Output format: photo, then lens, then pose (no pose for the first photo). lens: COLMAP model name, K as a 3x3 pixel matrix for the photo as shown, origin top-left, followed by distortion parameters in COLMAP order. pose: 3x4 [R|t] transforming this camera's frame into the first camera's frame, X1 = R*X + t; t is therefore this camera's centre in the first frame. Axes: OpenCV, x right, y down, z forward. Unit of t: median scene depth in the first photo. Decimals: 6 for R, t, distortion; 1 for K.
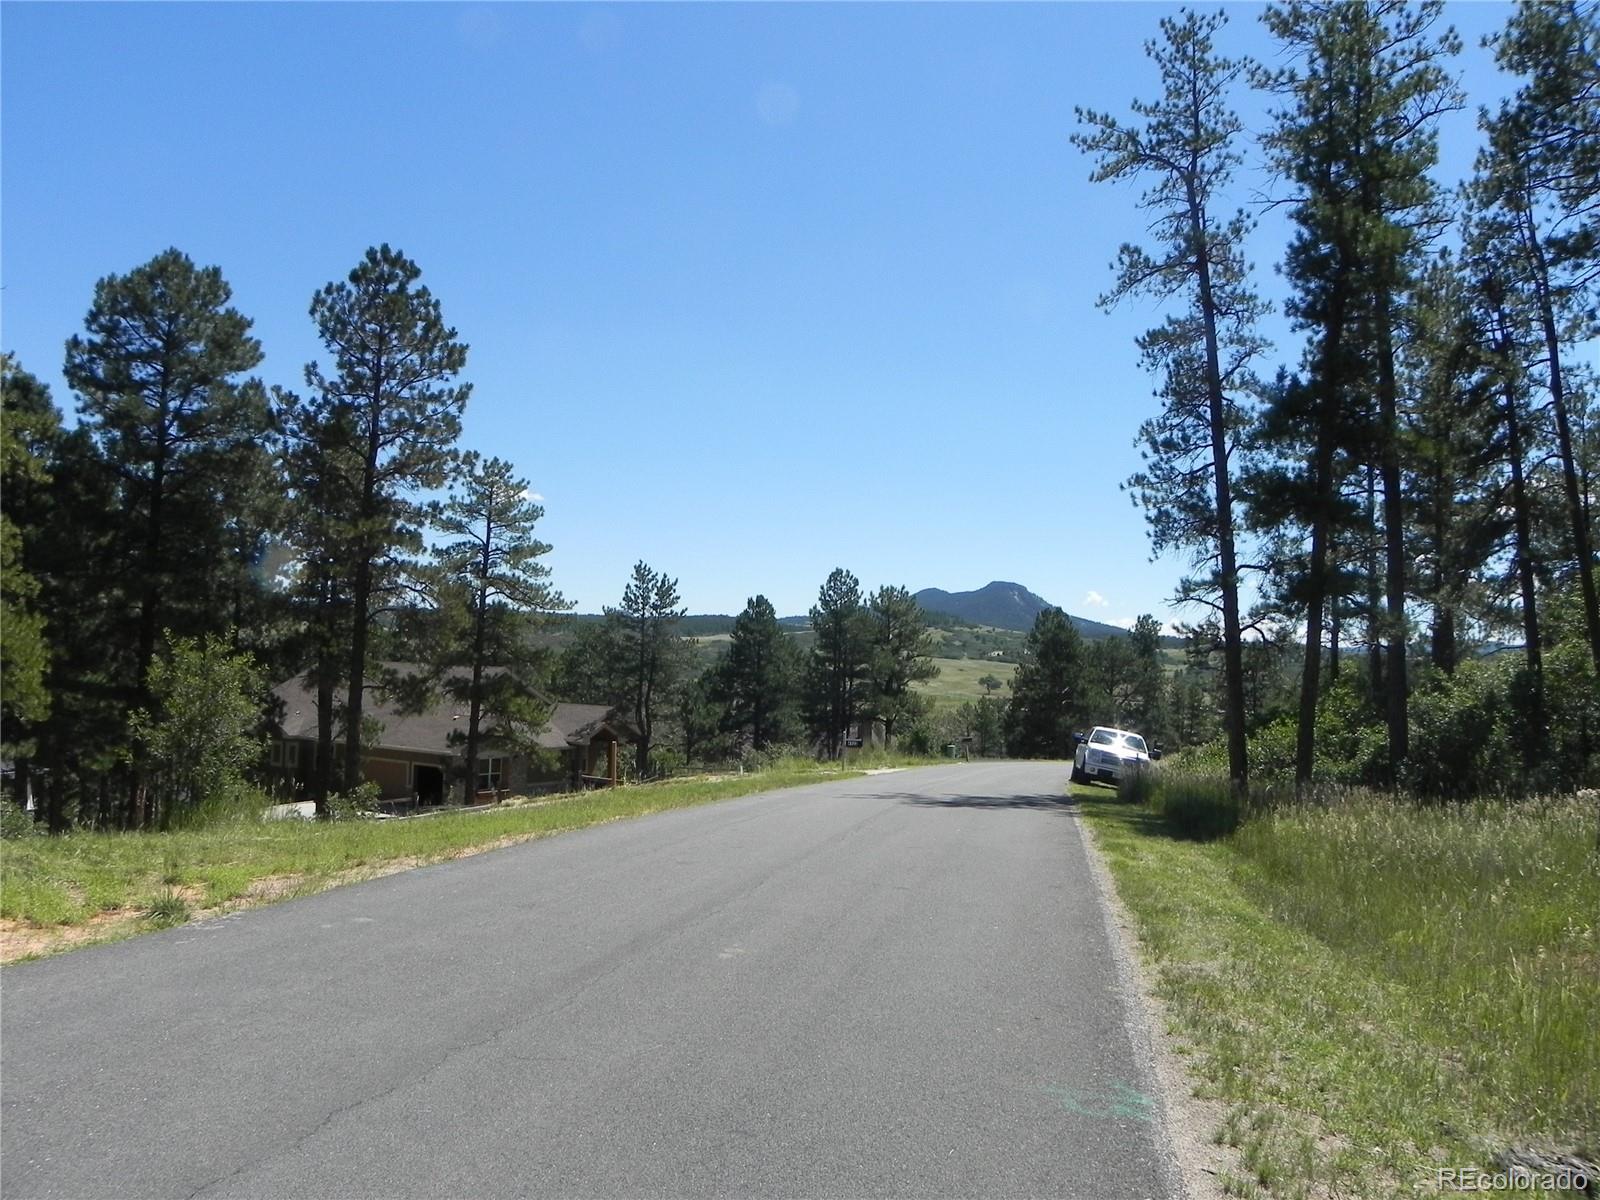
lens RADIAL K [[1238.4, 0, 794.6], [0, 1238.4, 597.5], [0, 0, 1]] dist [-0.150048, 0.092166]
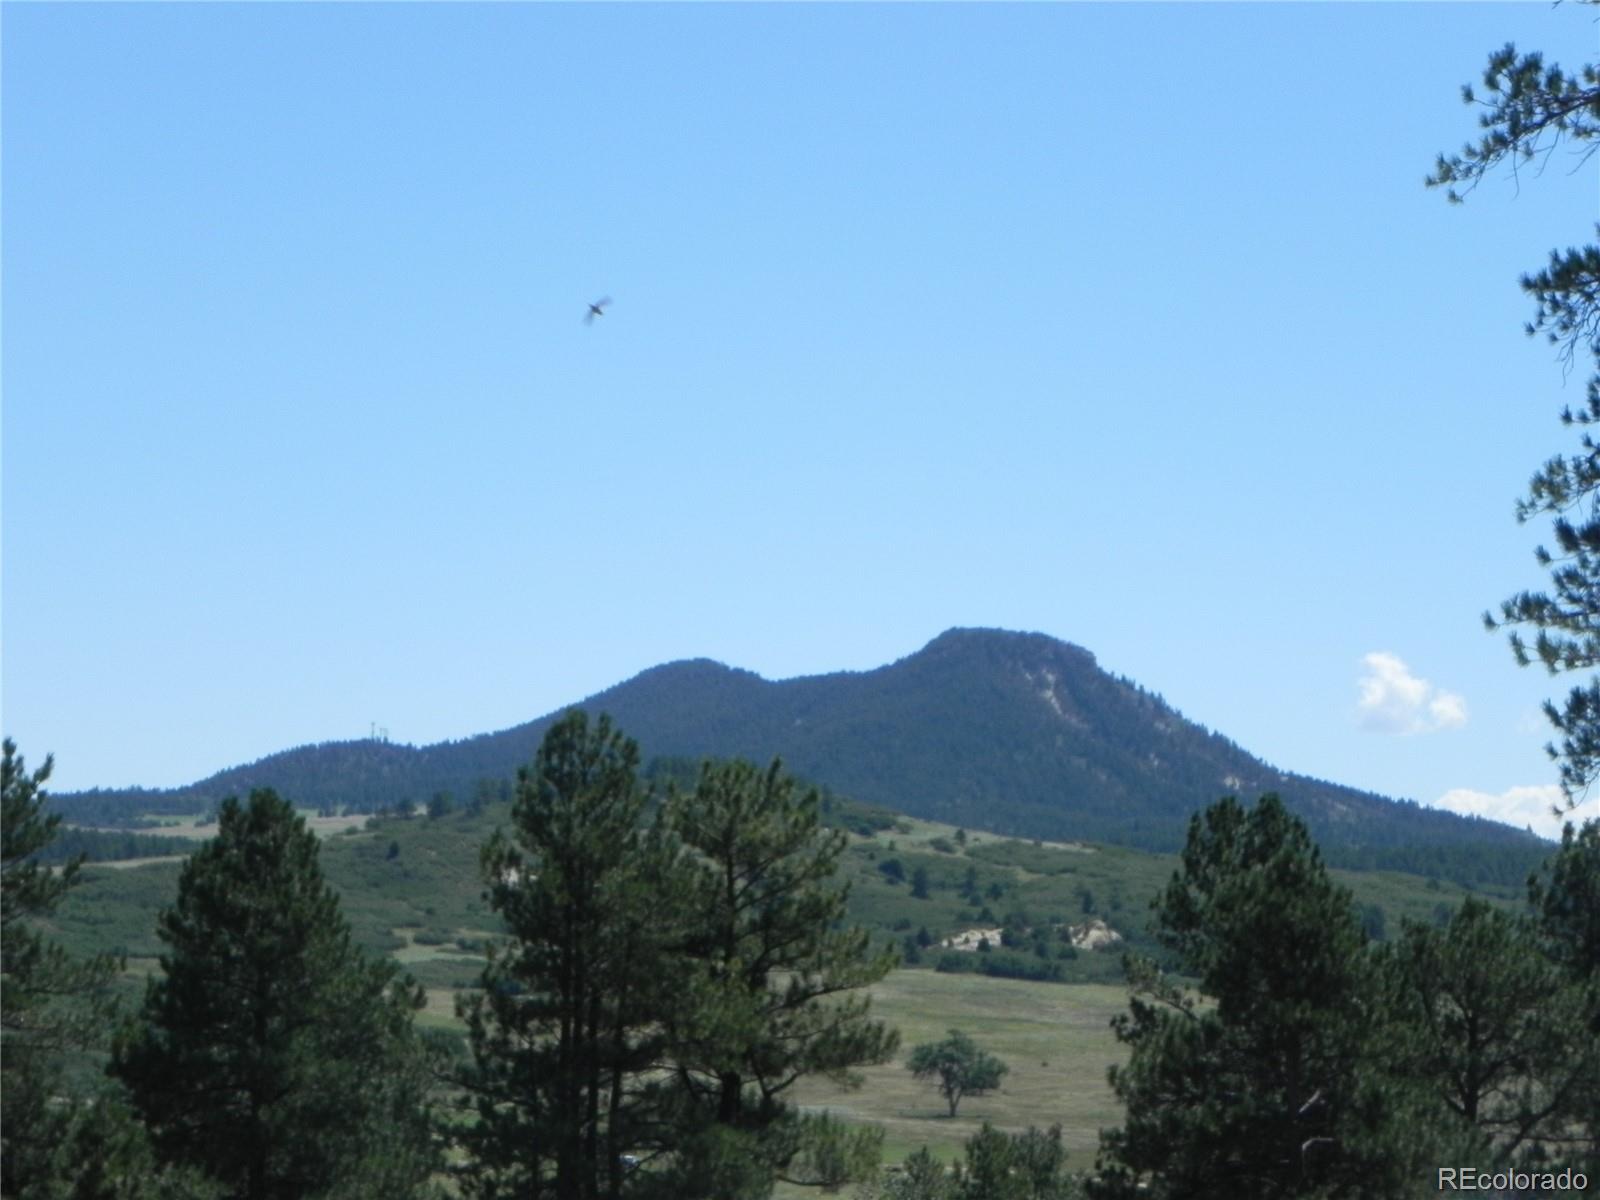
lens RADIAL K [[5446.0, 0, 800.0], [0, 5446.0, 600.0], [0, 0, 1]] dist [1.707438, -26.306000]
pose [[0.990944, -0.007510, 0.134065, -0.089753], [0.009738, 0.999825, -0.015965, -0.028071], [-0.133922, 0.017126, 0.990844, -0.345486]]
